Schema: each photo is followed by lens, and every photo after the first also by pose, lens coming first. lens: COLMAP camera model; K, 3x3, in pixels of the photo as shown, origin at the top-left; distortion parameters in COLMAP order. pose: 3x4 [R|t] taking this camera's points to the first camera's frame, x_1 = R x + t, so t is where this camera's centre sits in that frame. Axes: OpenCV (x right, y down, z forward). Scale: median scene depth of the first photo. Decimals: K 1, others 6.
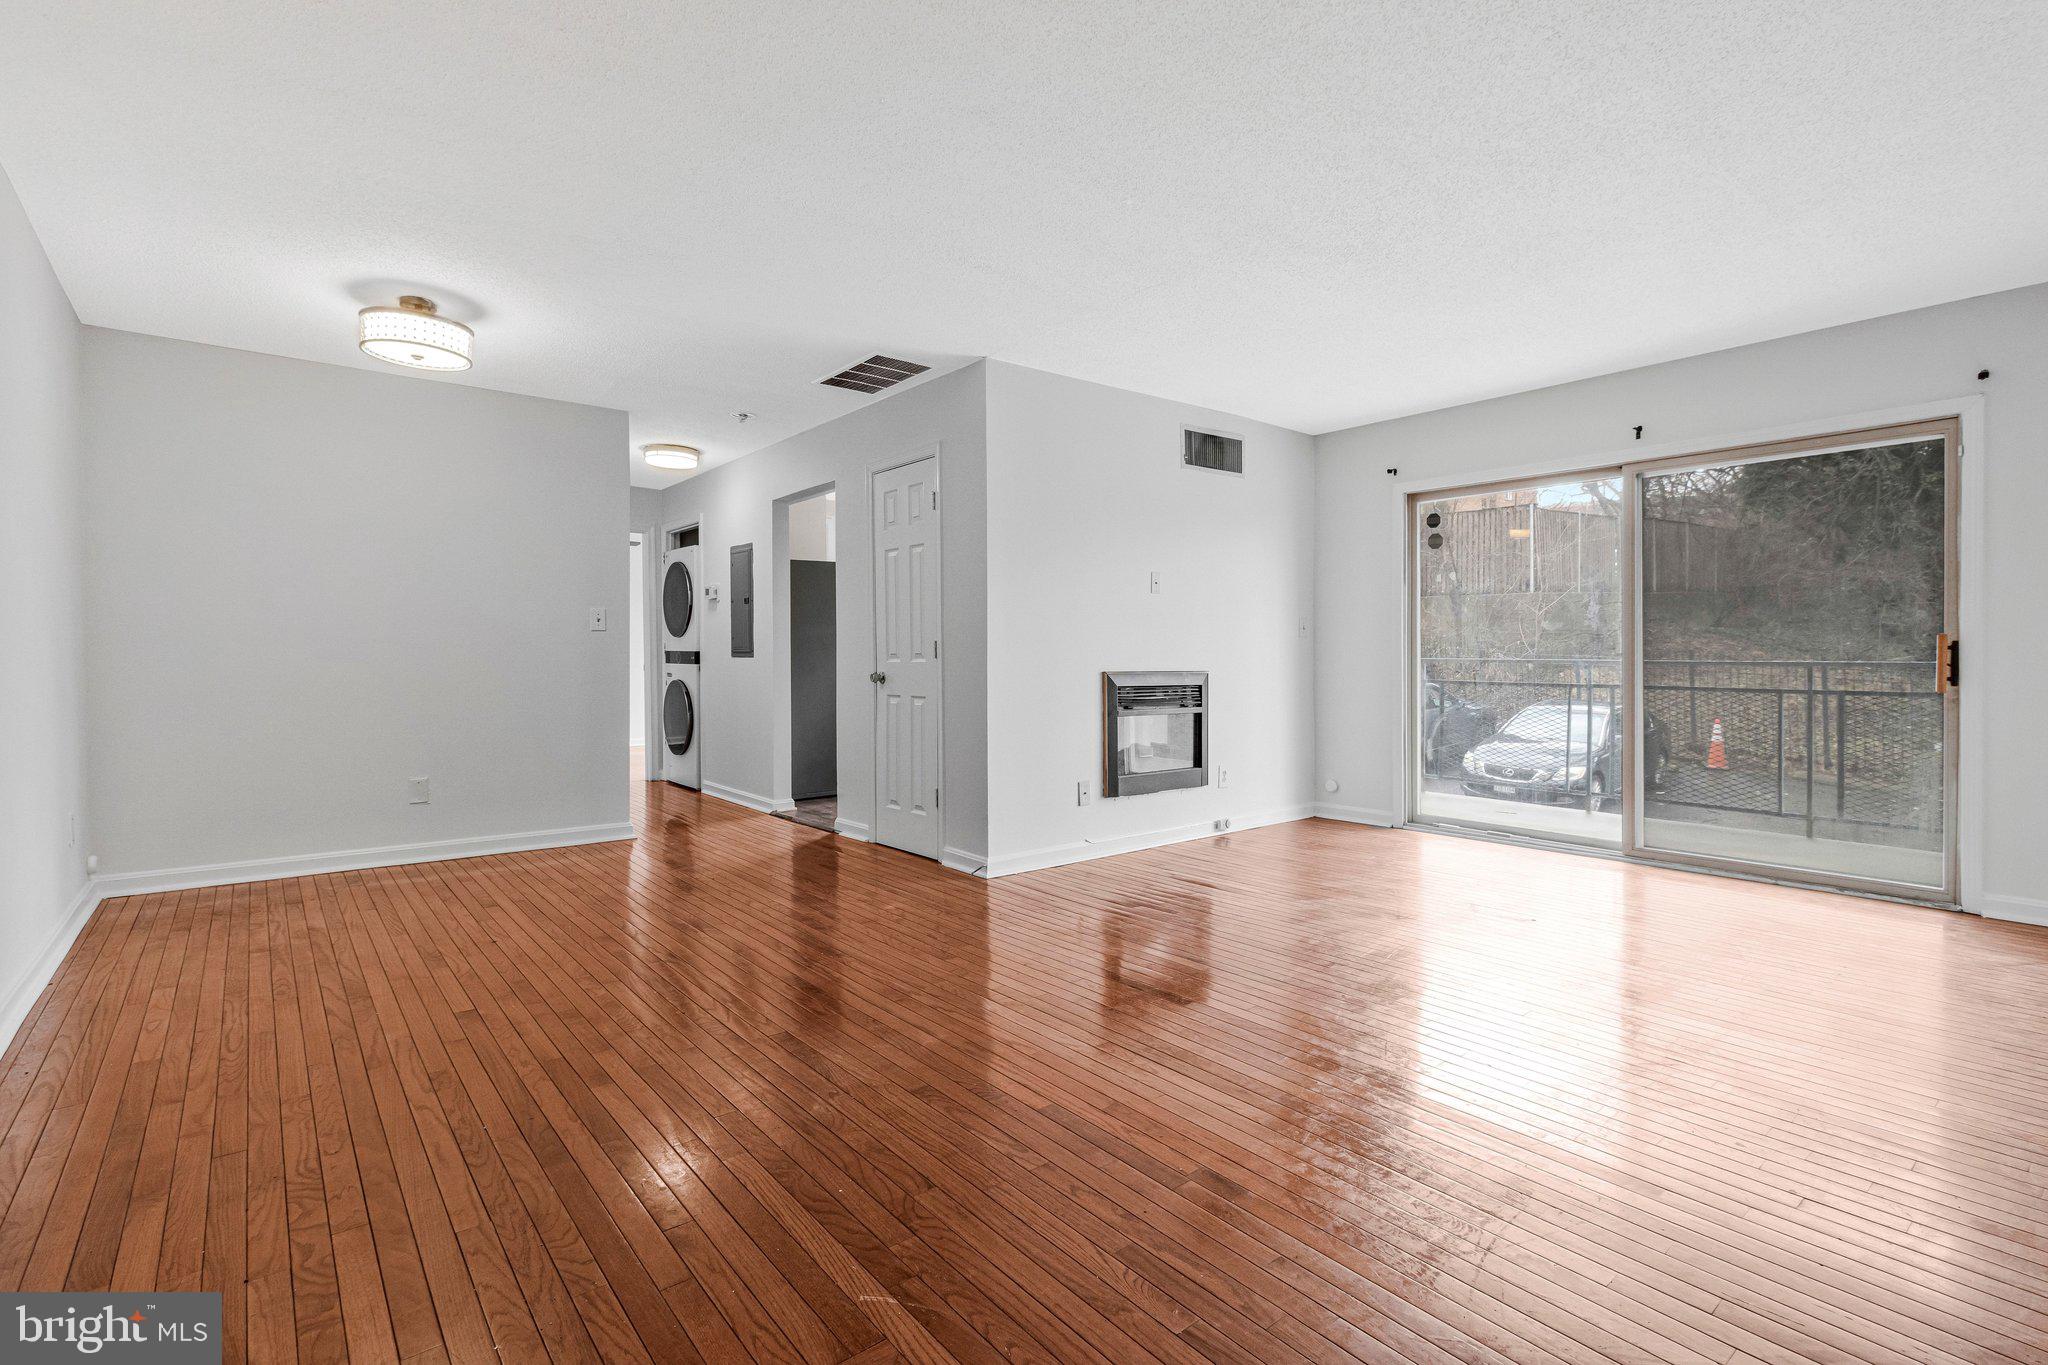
lens RADIAL K [[954.1, 0, 1037.2], [0, 954.1, 655.0], [0, 0, 1]] dist [0.000256, 0.000874]
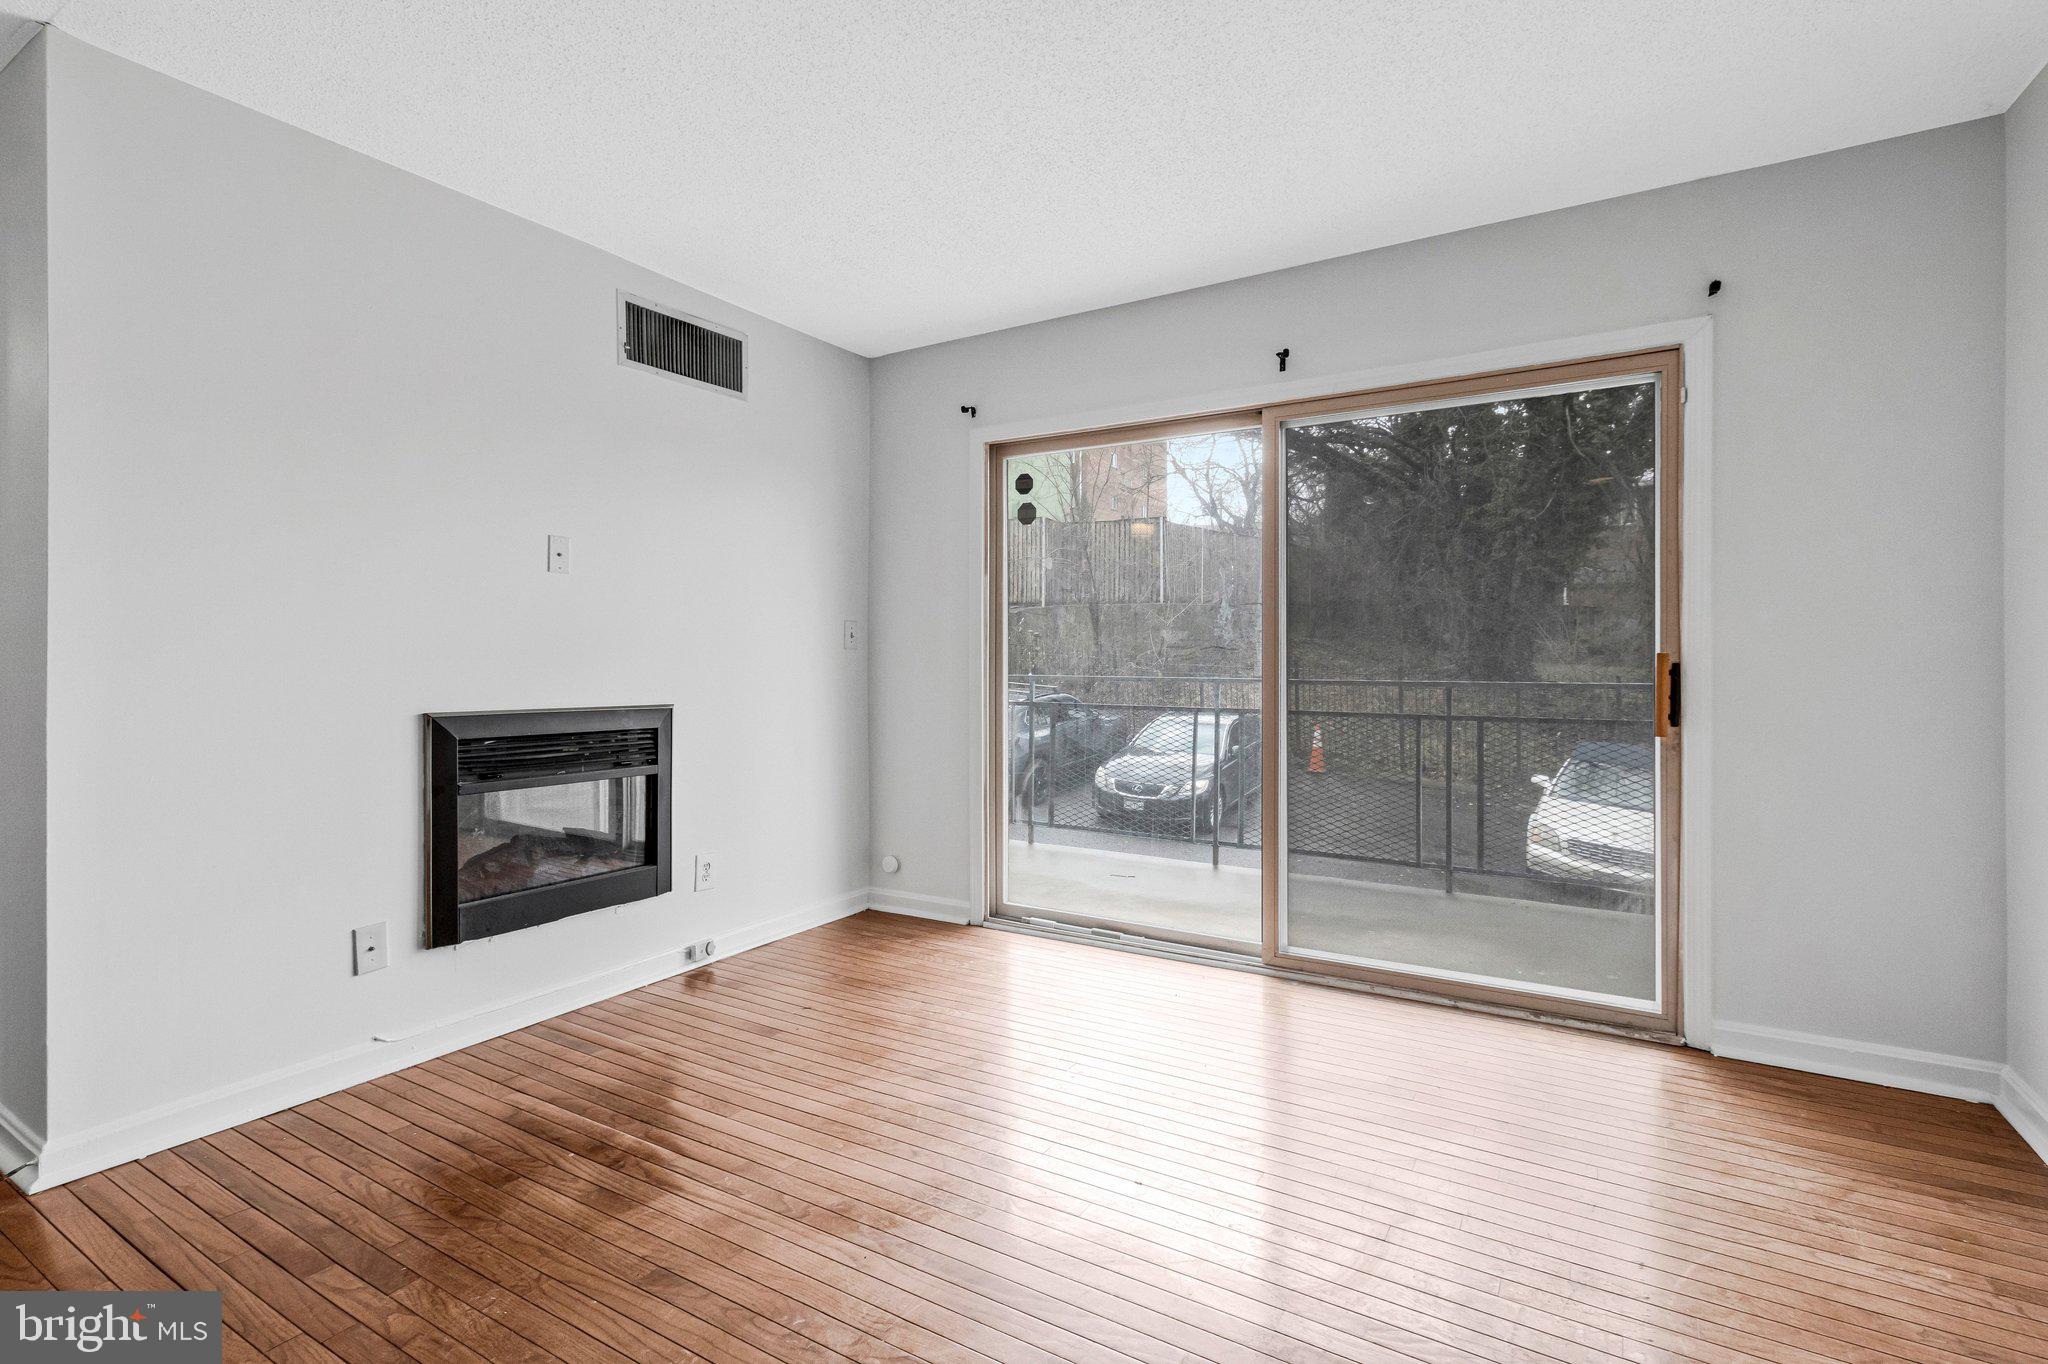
lens RADIAL K [[954.1, 0, 1037.2], [0, 954.1, 654.5], [0, 0, 1]] dist [0.000256, 0.000874]
pose [[0.940877, 0.003225, 0.338732, 0.189850], [-0.001107, 0.999979, -0.006446, -0.011118], [-0.338746, 0.005690, 0.940861, 0.341765]]
